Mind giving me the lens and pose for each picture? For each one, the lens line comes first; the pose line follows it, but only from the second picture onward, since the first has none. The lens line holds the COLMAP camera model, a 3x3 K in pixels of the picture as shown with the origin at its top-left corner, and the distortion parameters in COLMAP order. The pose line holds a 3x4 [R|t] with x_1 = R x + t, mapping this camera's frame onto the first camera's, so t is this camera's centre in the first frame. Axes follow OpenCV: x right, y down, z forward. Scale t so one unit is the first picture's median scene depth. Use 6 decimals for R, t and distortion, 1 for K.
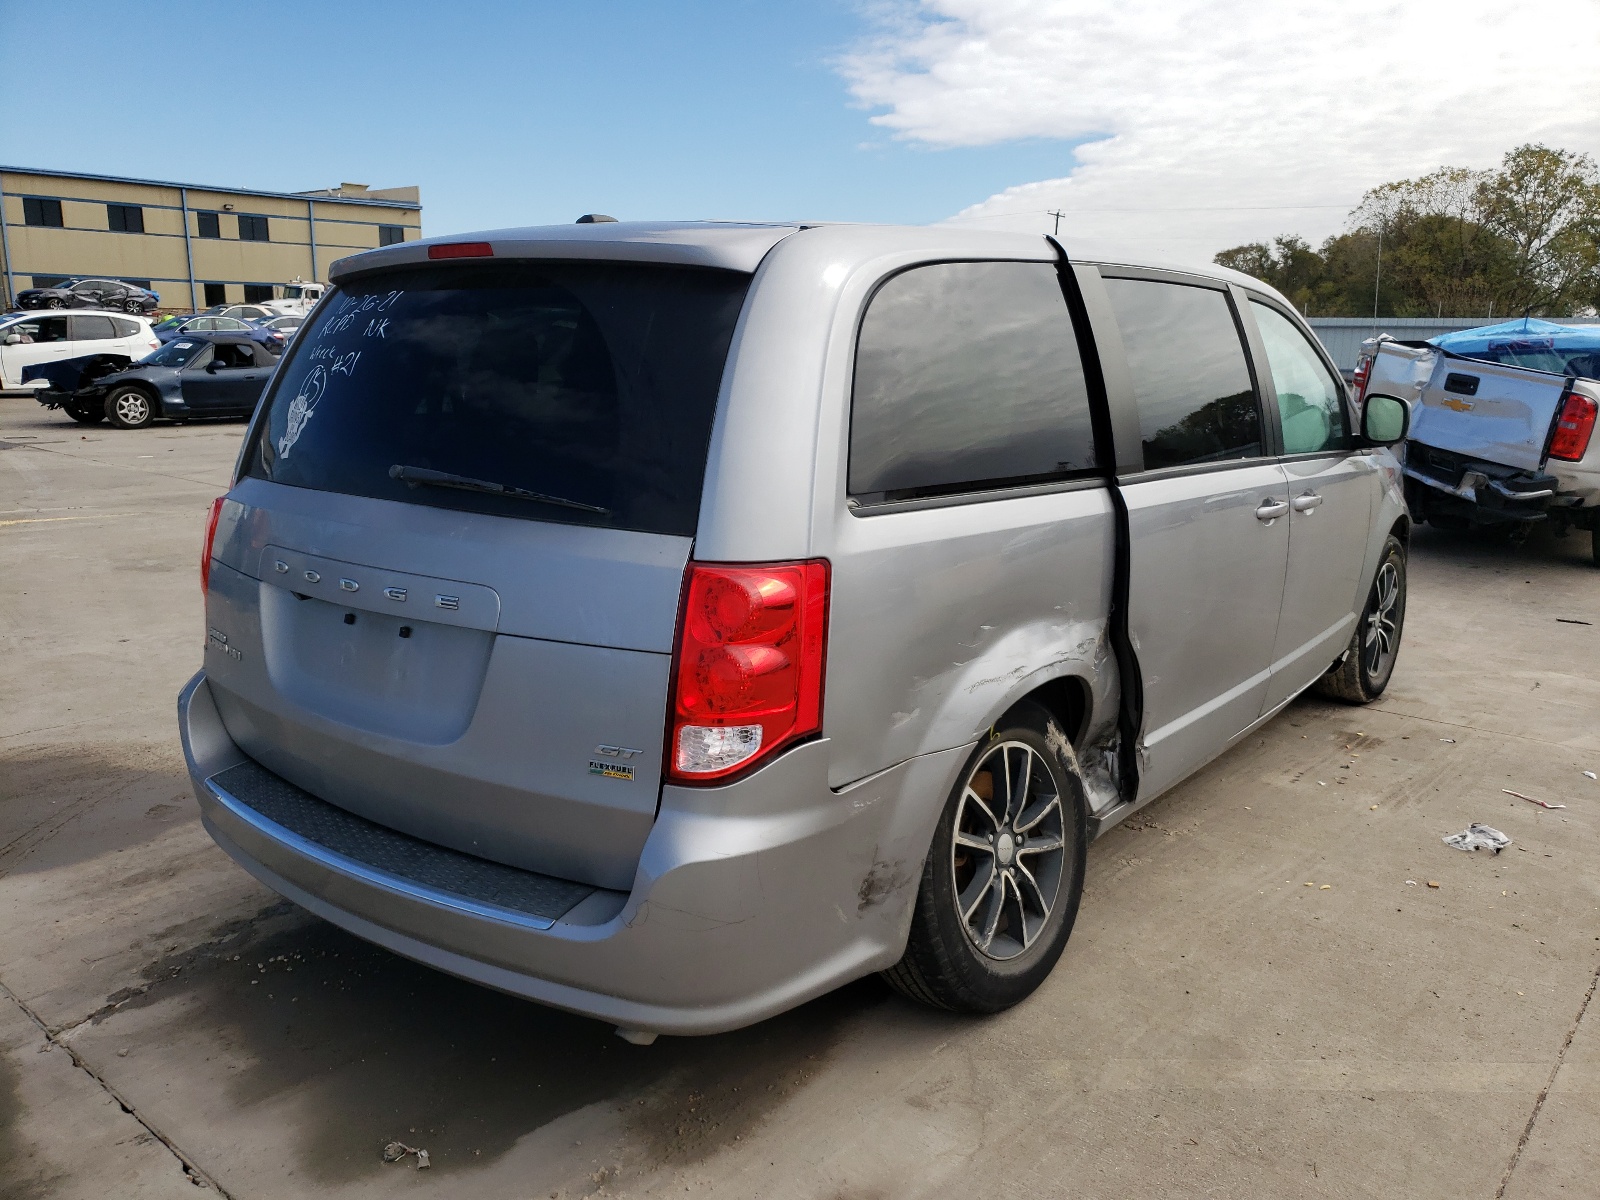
lens RADIAL K [[1224.6, 0, 803.1], [0, 1224.6, 589.4], [0, 0, 1]] dist [-0.007455, 0.043682]
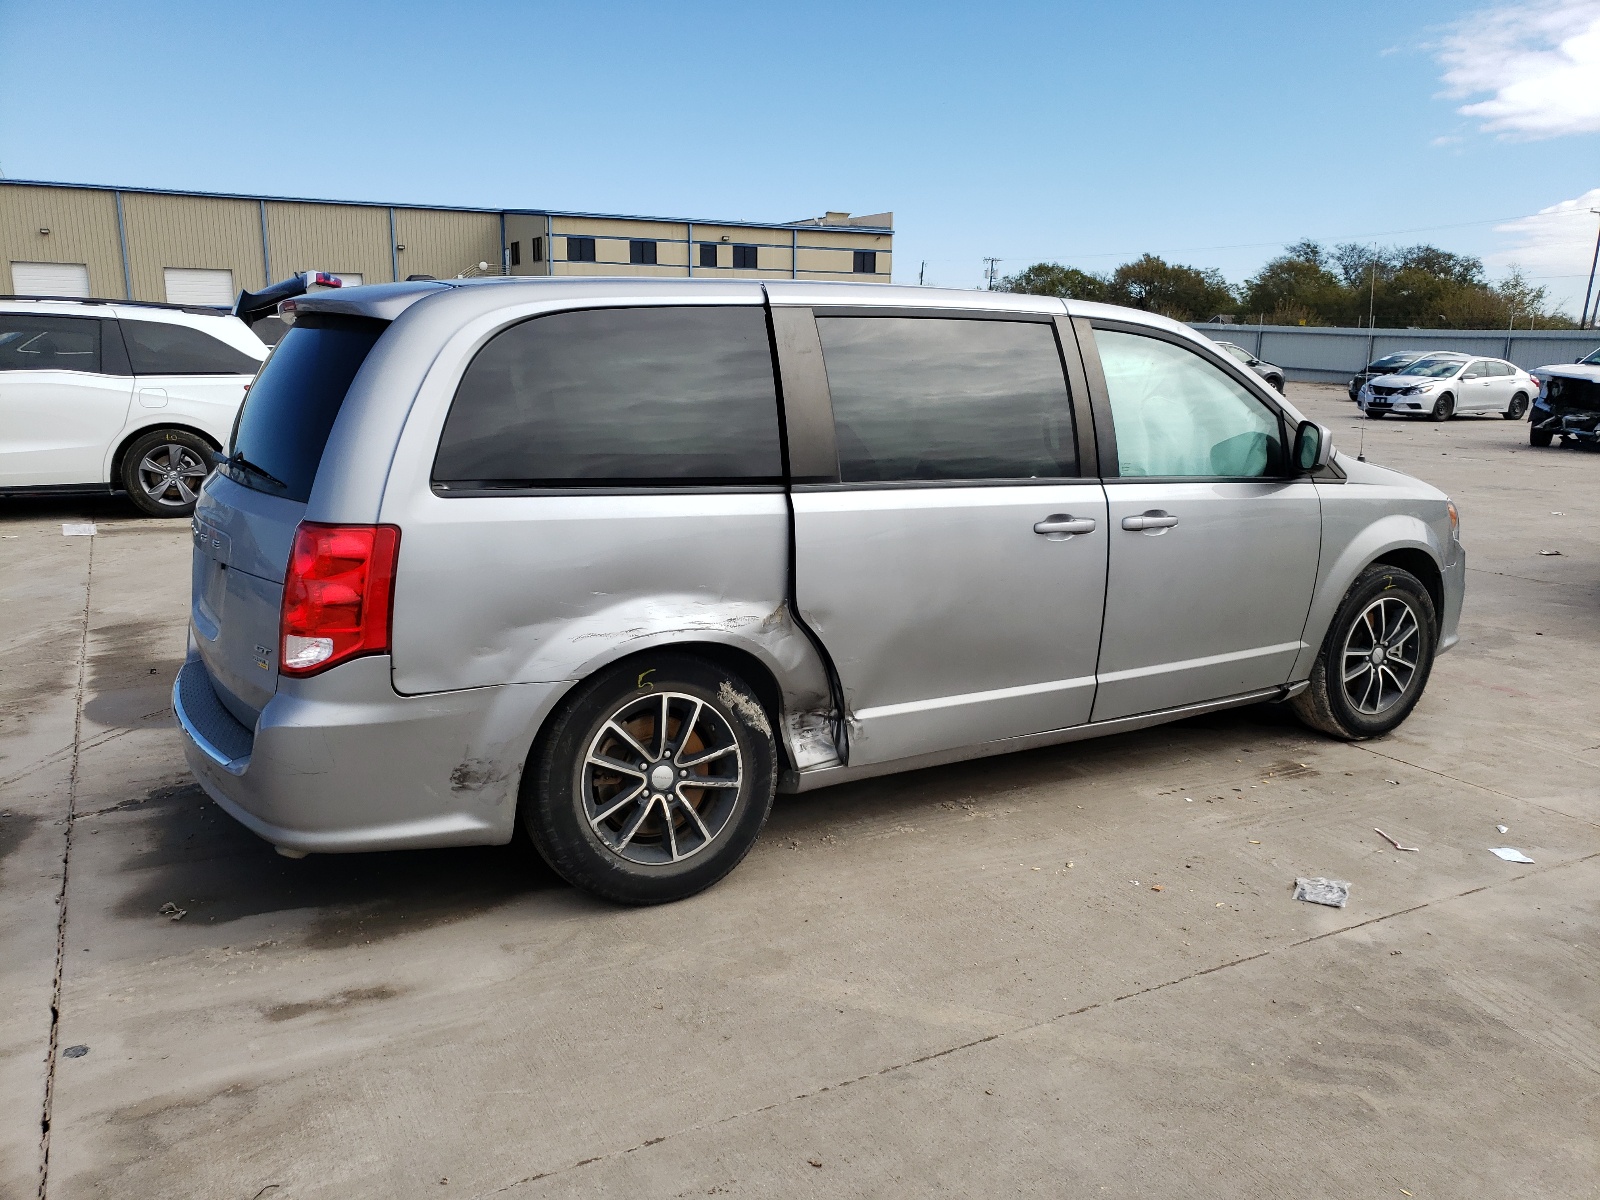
lens RADIAL K [[1196.4, 0, 800.0], [0, 1196.4, 600.0], [0, 0, 1]] dist [0.097517, -0.187665]
pose [[0.933882, 0.072513, -0.350151, 0.716003], [-0.073363, 0.997246, 0.010856, 0.008008], [0.349974, 0.015550, 0.936630, -0.098521]]
